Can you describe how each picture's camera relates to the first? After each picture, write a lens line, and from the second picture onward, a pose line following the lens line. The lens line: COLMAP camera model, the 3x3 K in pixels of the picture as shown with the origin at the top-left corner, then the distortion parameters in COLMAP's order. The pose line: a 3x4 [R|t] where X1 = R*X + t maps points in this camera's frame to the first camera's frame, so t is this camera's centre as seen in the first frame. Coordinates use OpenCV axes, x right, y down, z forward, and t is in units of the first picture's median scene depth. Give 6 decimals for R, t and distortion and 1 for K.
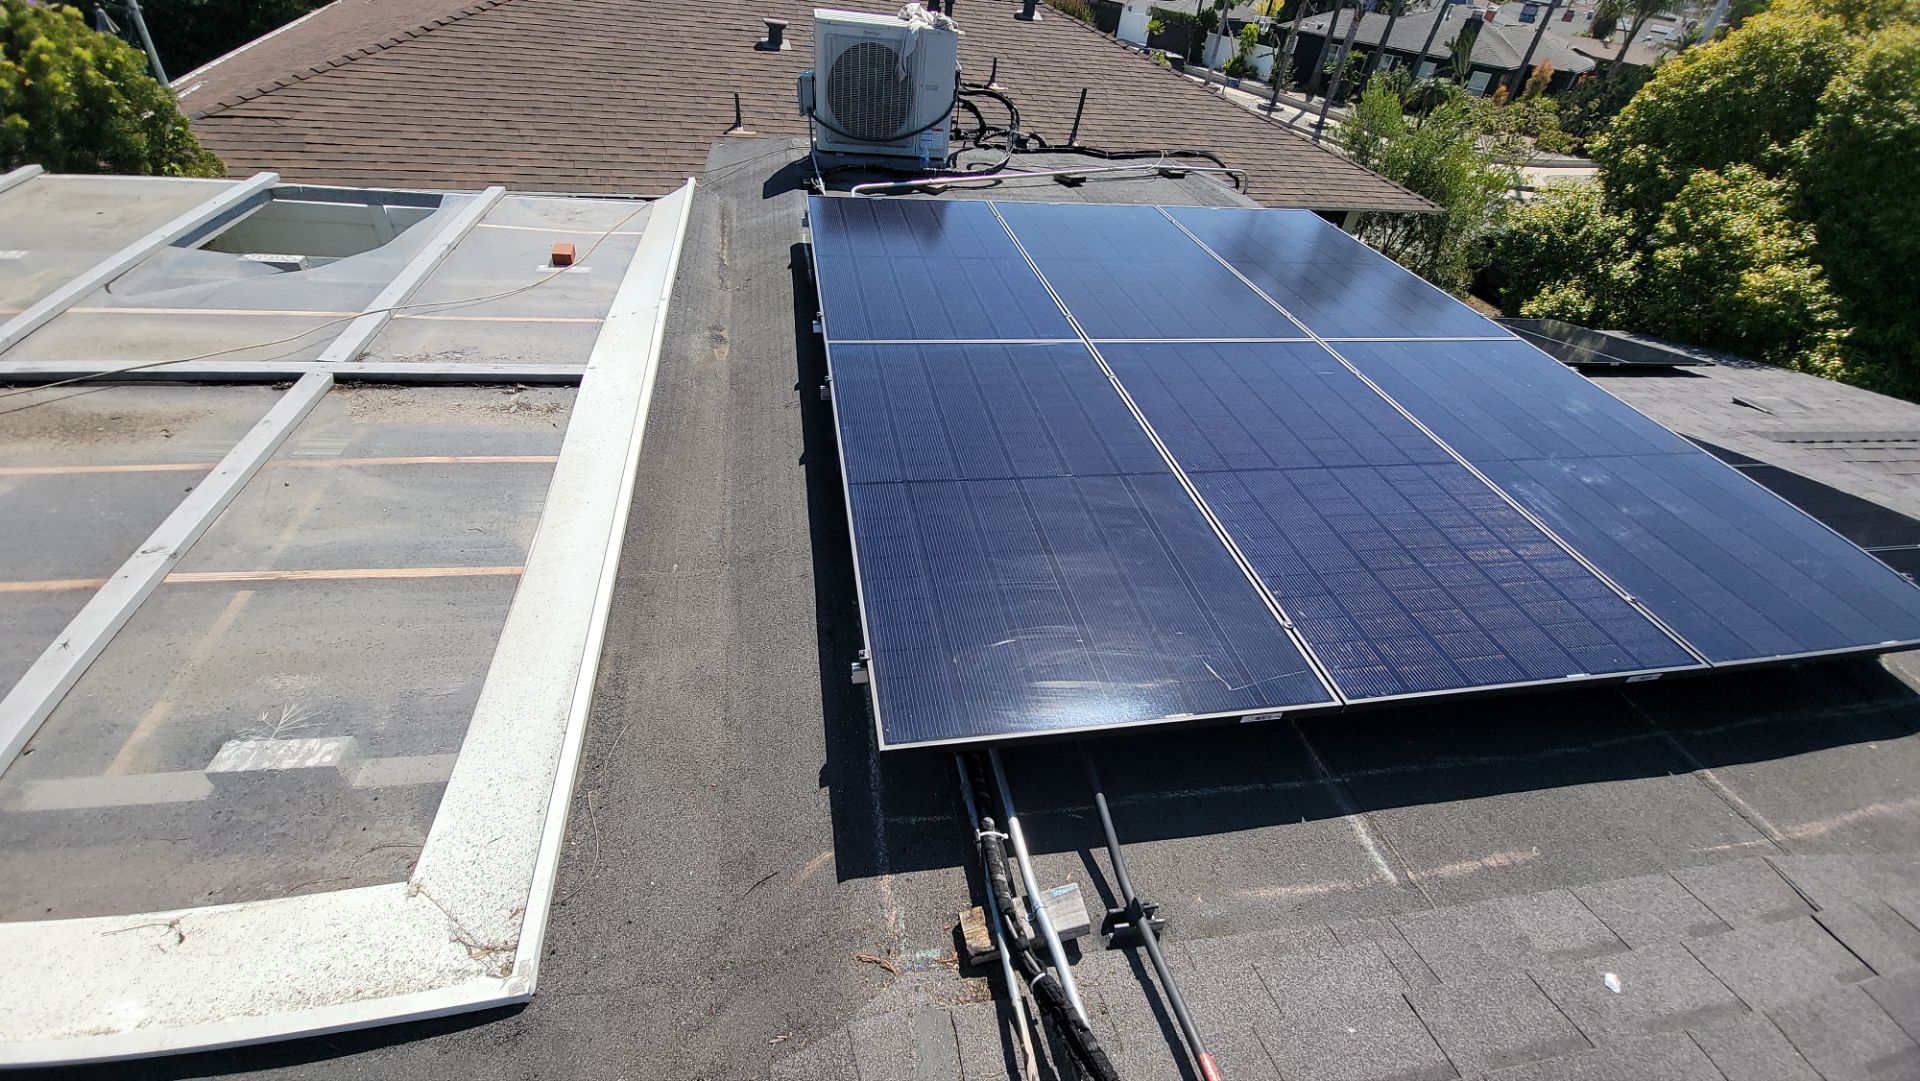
lens RADIAL K [[786.9, 0, 960.0], [0, 786.9, 540.5], [0, 0, 1]] dist [0.032641, -0.021705]
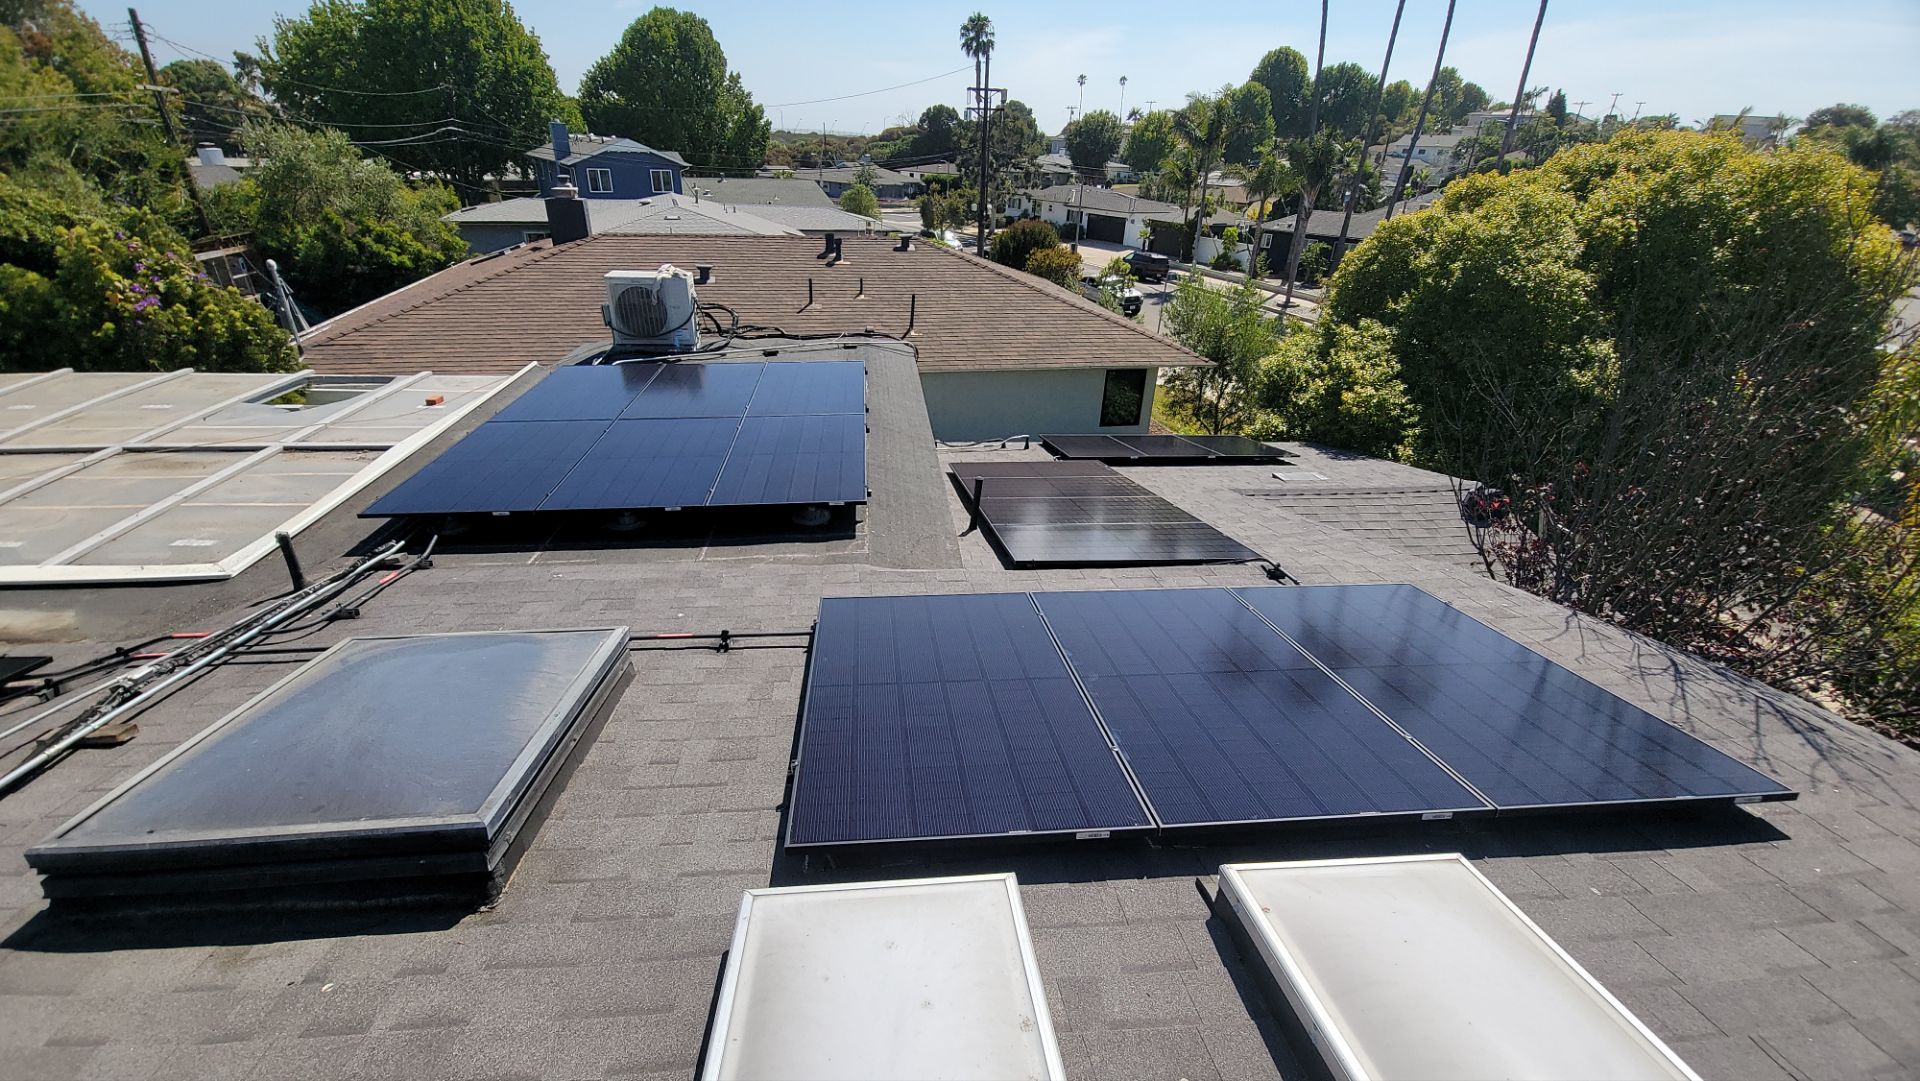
lens RADIAL K [[776.3, 0, 958.3], [0, 776.3, 544.3], [0, 0, 1]] dist [0.012288, -0.009261]
pose [[0.994741, -0.027268, -0.098729, 0.457724], [0.006701, 0.979170, -0.202930, 0.180977], [0.102206, 0.201201, 0.974203, -0.309663]]
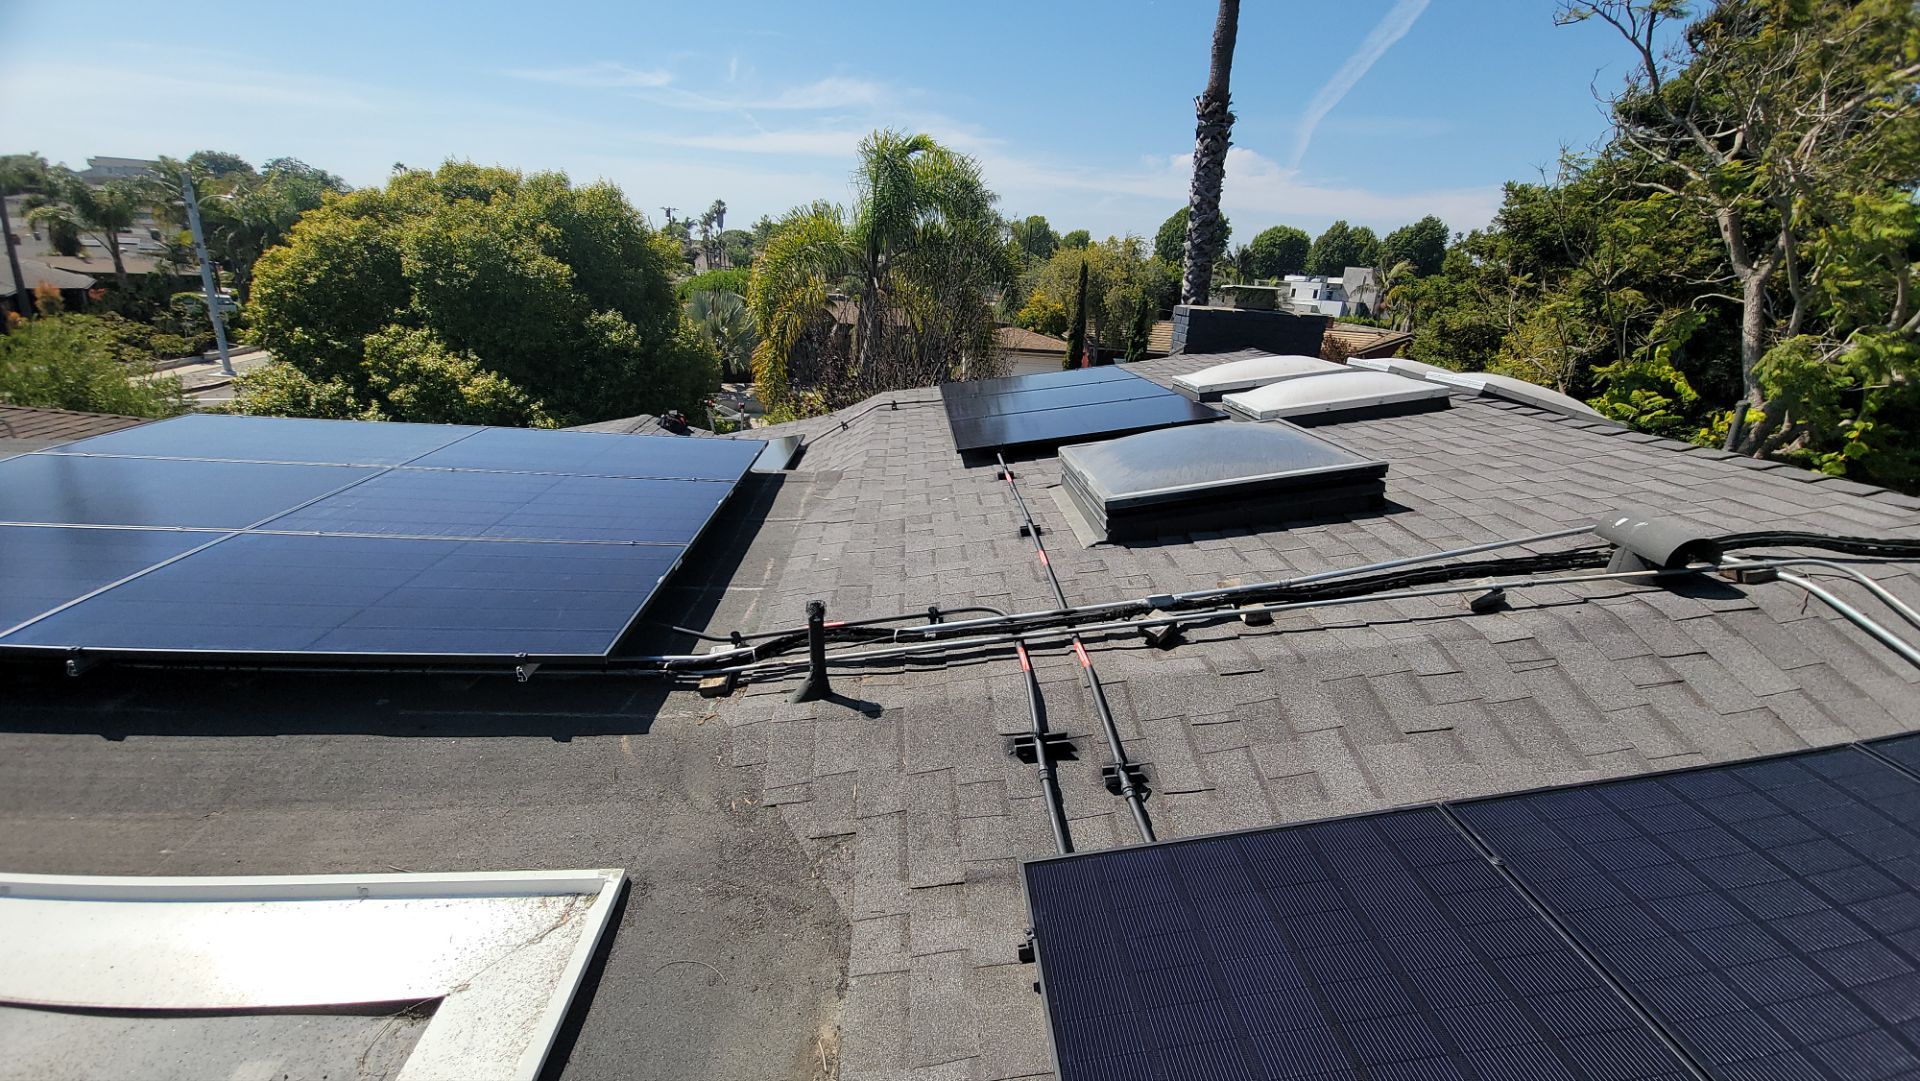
lens RADIAL K [[774.1, 0, 958.0], [0, 774.1, 540.6], [0, 0, 1]] dist [-0.000965, -0.000274]
pose [[0.133792, -0.412215, 0.901210, -0.236311], [0.577535, 0.771430, 0.267113, 0.013020], [-0.805328, 0.484742, 0.341279, -0.046931]]
